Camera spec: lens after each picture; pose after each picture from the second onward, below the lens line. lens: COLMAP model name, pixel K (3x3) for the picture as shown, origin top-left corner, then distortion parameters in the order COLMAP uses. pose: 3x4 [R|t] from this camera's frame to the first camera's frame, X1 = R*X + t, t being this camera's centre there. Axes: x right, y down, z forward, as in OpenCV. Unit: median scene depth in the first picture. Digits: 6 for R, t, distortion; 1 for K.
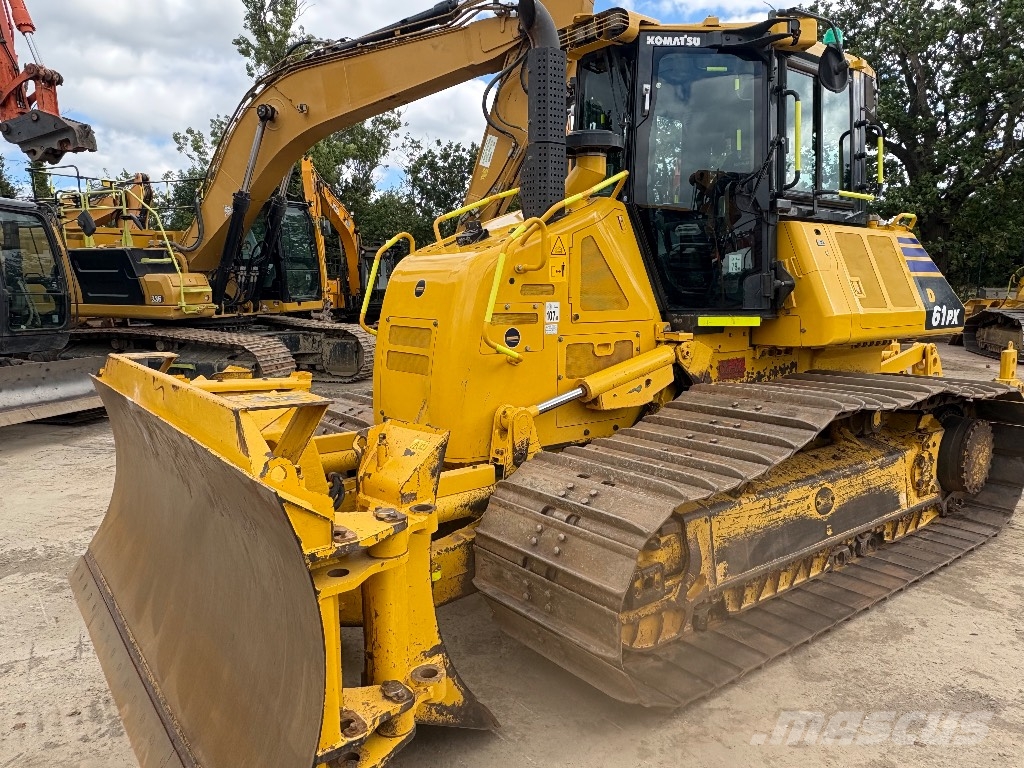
lens RADIAL K [[717.4, 0, 512.0], [0, 717.4, 384.0], [0, 0, 1]] dist [0.001515, -0.001098]
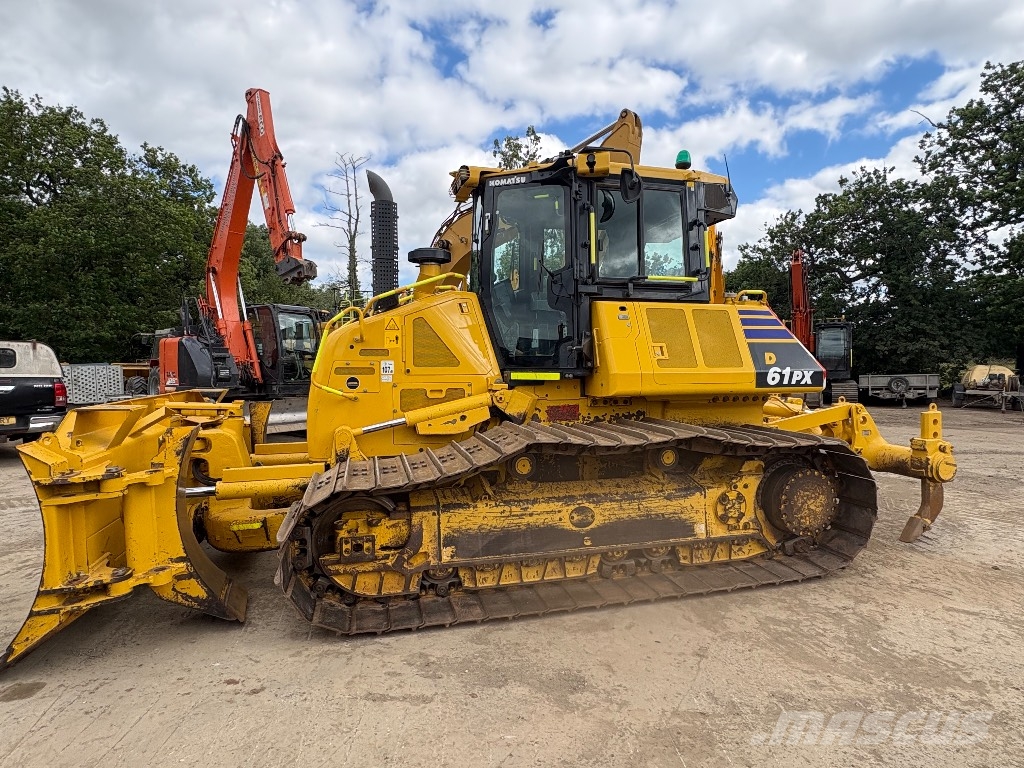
lens RADIAL K [[538.1, 0, 512.0], [0, 538.1, 384.0], [0, 0, 1]] dist [0.002171, 0.001751]
pose [[0.921121, 0.017069, -0.388901, 0.688250], [-0.051548, 0.995589, -0.078397, 0.009660], [0.385848, 0.092260, 0.917938, 0.055297]]
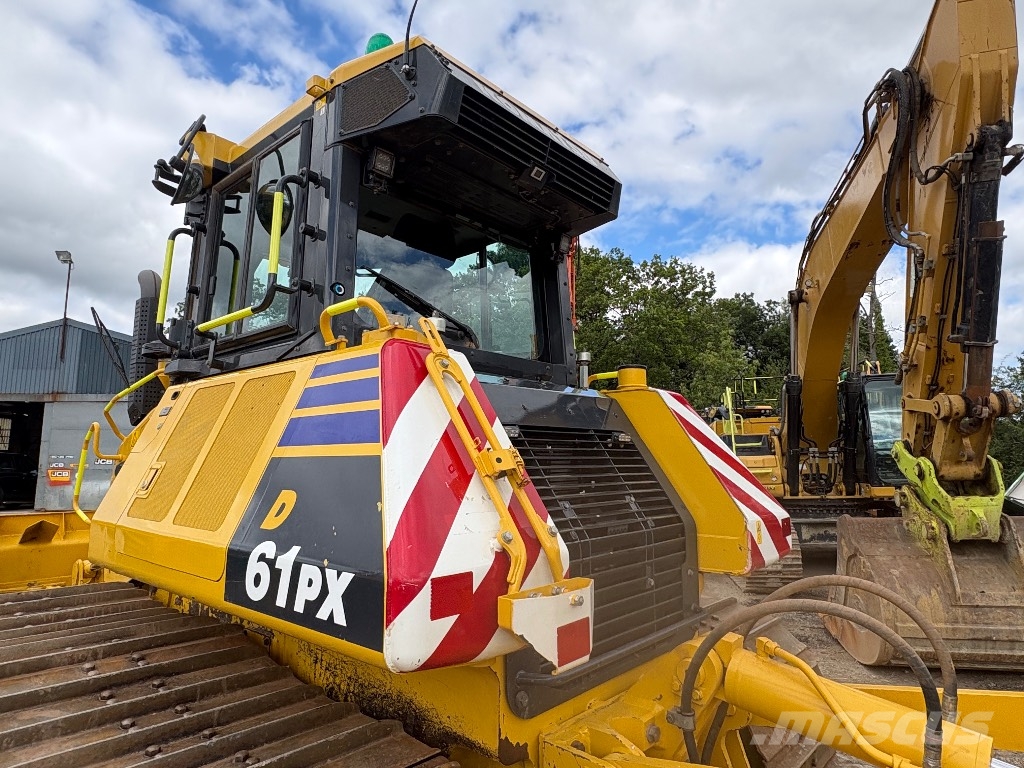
lens RADIAL K [[618.5, 0, 509.5], [0, 618.5, 383.3], [0, 0, 1]] dist [0.000963, 0.000574]
pose [[0.178391, -0.126585, -0.975783, 1.165253], [-0.134901, 0.979180, -0.151687, -0.196564], [0.974668, 0.158693, 0.157600, 1.345417]]
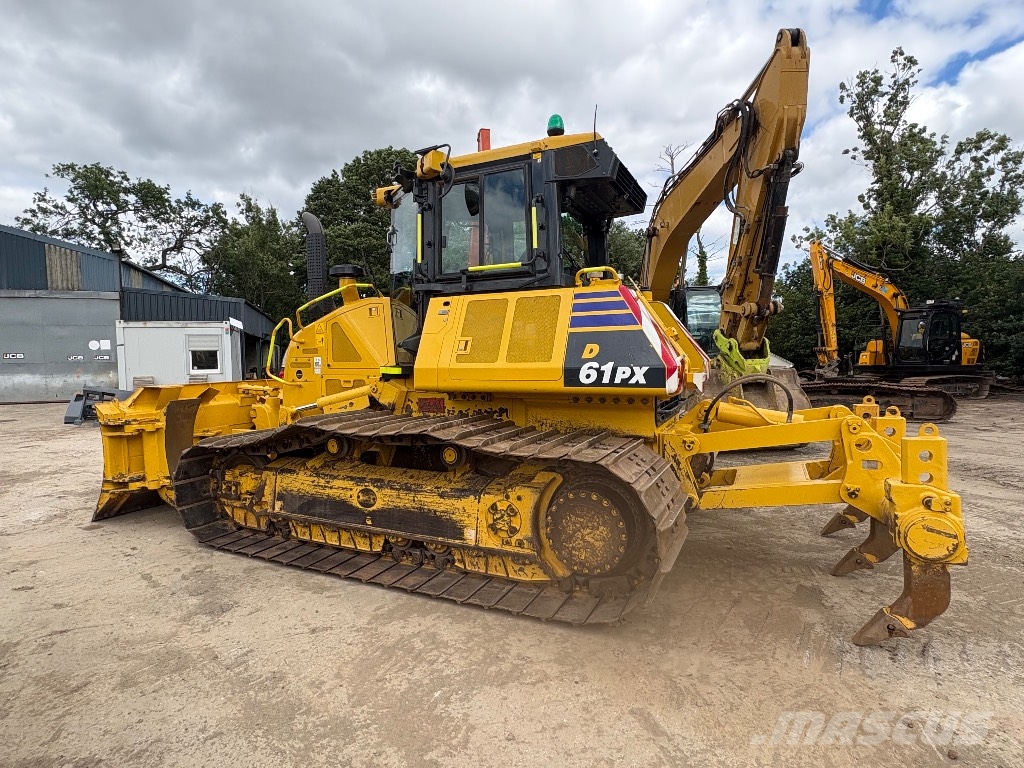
lens RADIAL K [[538.1, 0, 512.0], [0, 538.1, 384.0], [0, 0, 1]] dist [0.002171, 0.001751]
pose [[0.442882, 0.043515, -0.895523, 1.499940], [-0.104906, 0.994476, -0.003558, -0.085678], [0.890421, 0.095521, 0.445001, 0.762807]]
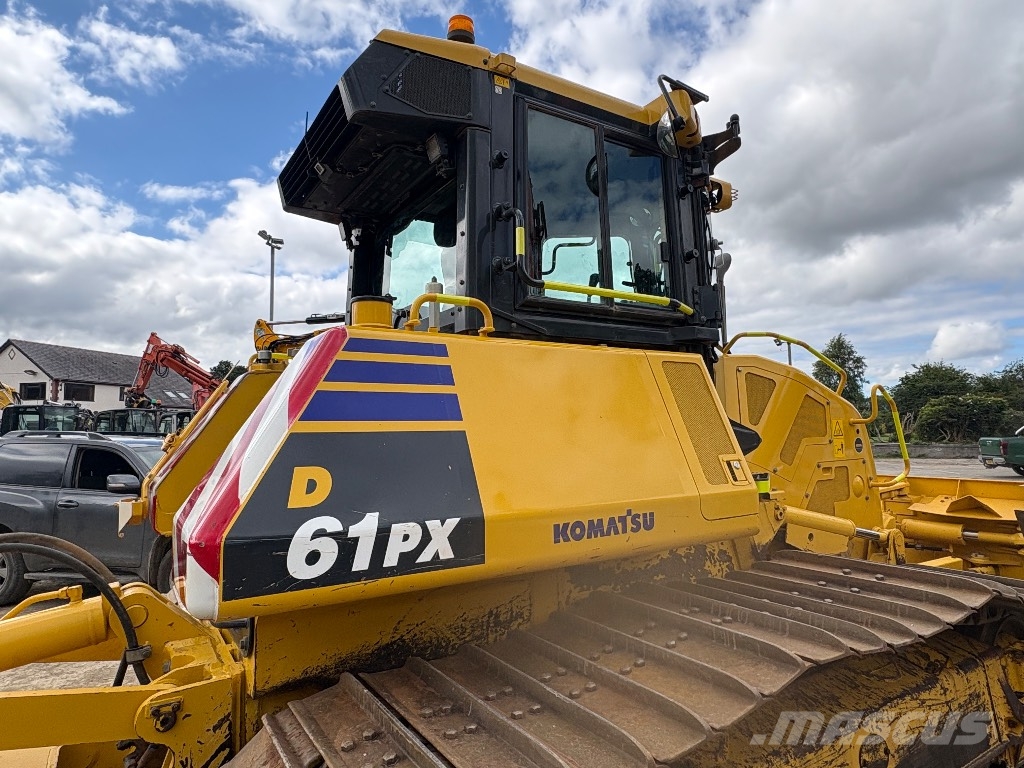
lens RADIAL K [[618.5, 0, 509.5], [0, 618.5, 383.3], [0, 0, 1]] dist [0.000963, 0.000574]
pose [[0.994405, -0.025412, -0.102531, 0.911593], [0.003016, 0.977065, -0.212919, -0.138181], [0.105590, 0.211419, 0.971675, 0.900869]]
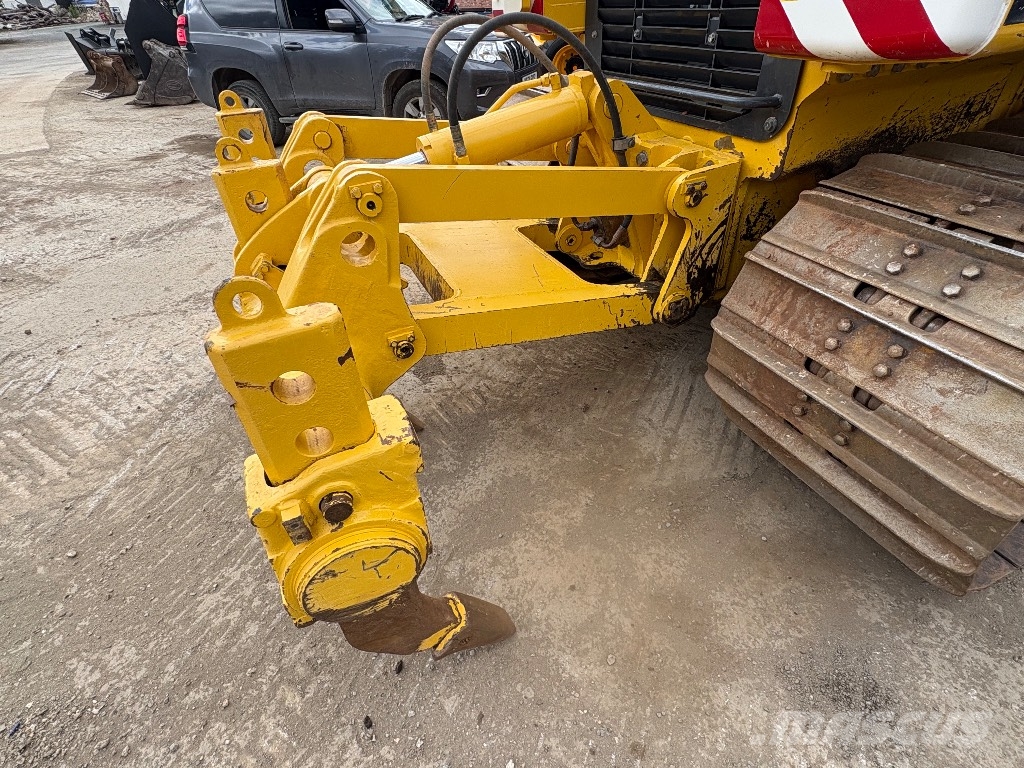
lens RADIAL K [[506.0, 0, 510.7], [0, 506.0, 385.1], [0, 0, 1]] dist [-0.001451, 0.000021]
pose [[0.970054, 0.105154, -0.218949, 0.564120], [0.023337, 0.856909, 0.514939, -0.076438], [0.241767, -0.504628, 0.828794, 0.920381]]
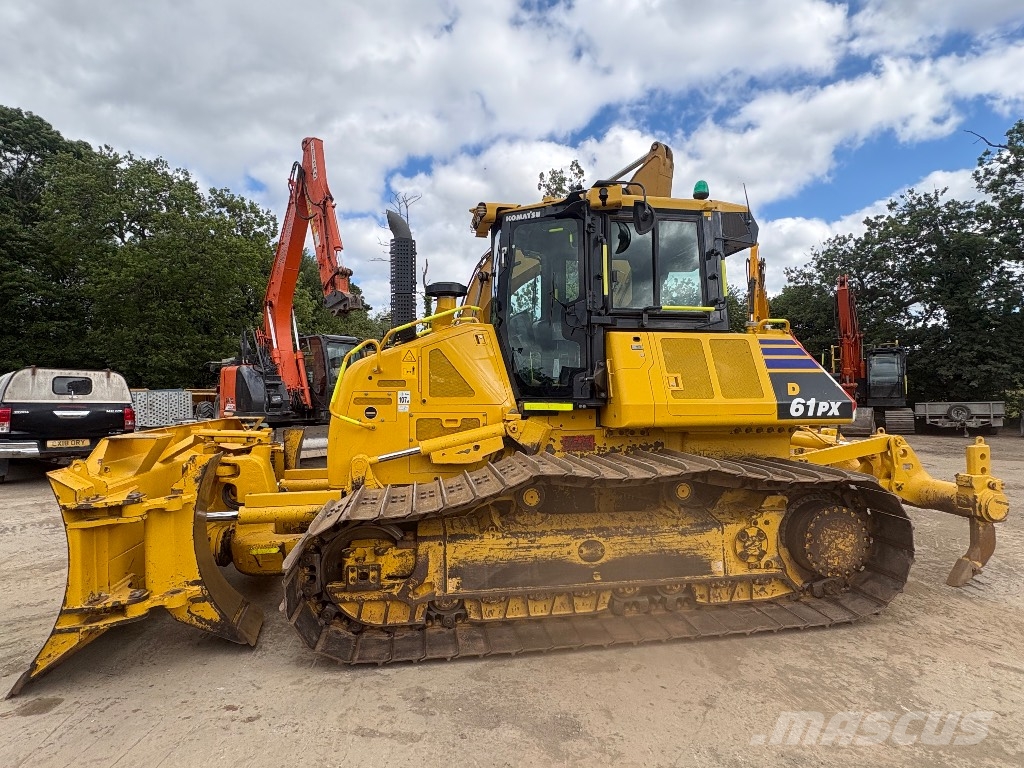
lens RADIAL K [[523.6, 0, 513.6], [0, 523.6, 384.5], [0, 0, 1]] dist [0.002572, 0.000783]
pose [[0.882659, -0.000443, -0.470013, 0.744845], [-0.062864, 0.990903, -0.118989, -0.006975], [0.465790, 0.134574, 0.874602, 0.100518]]
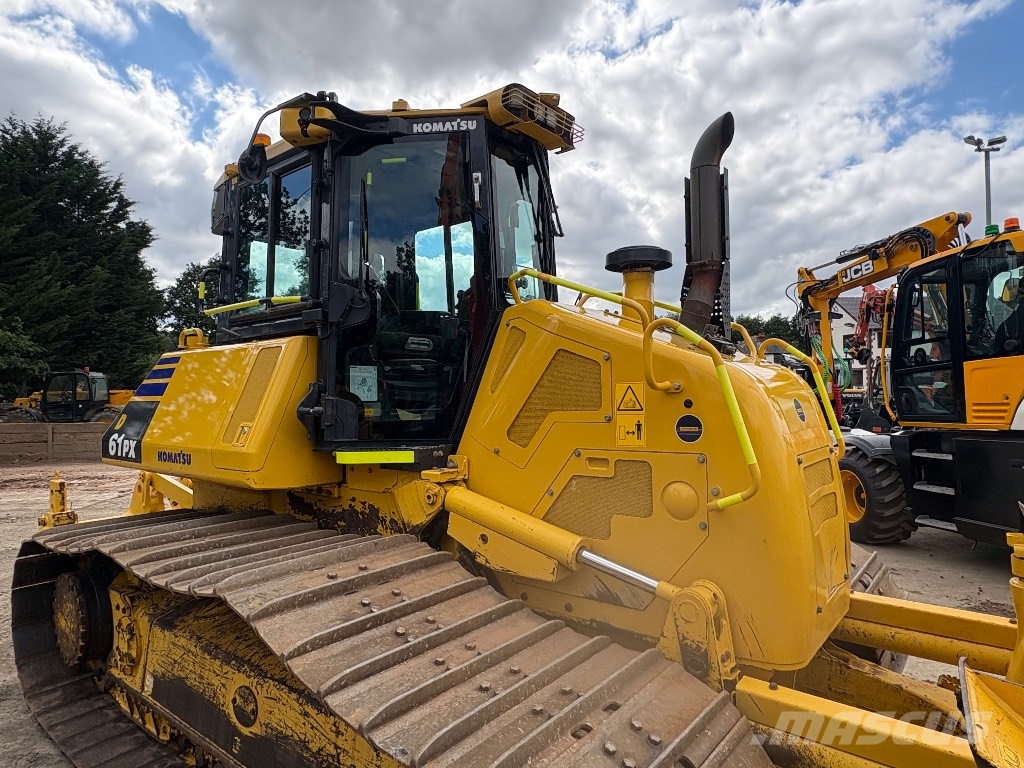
lens RADIAL K [[618.5, 0, 509.5], [0, 618.5, 383.3], [0, 0, 1]] dist [0.000963, 0.000574]
pose [[0.212066, -0.018095, -0.977088, 1.877613], [-0.113814, 0.992567, -0.043084, -0.250092], [0.970605, 0.120343, 0.208430, 1.678764]]
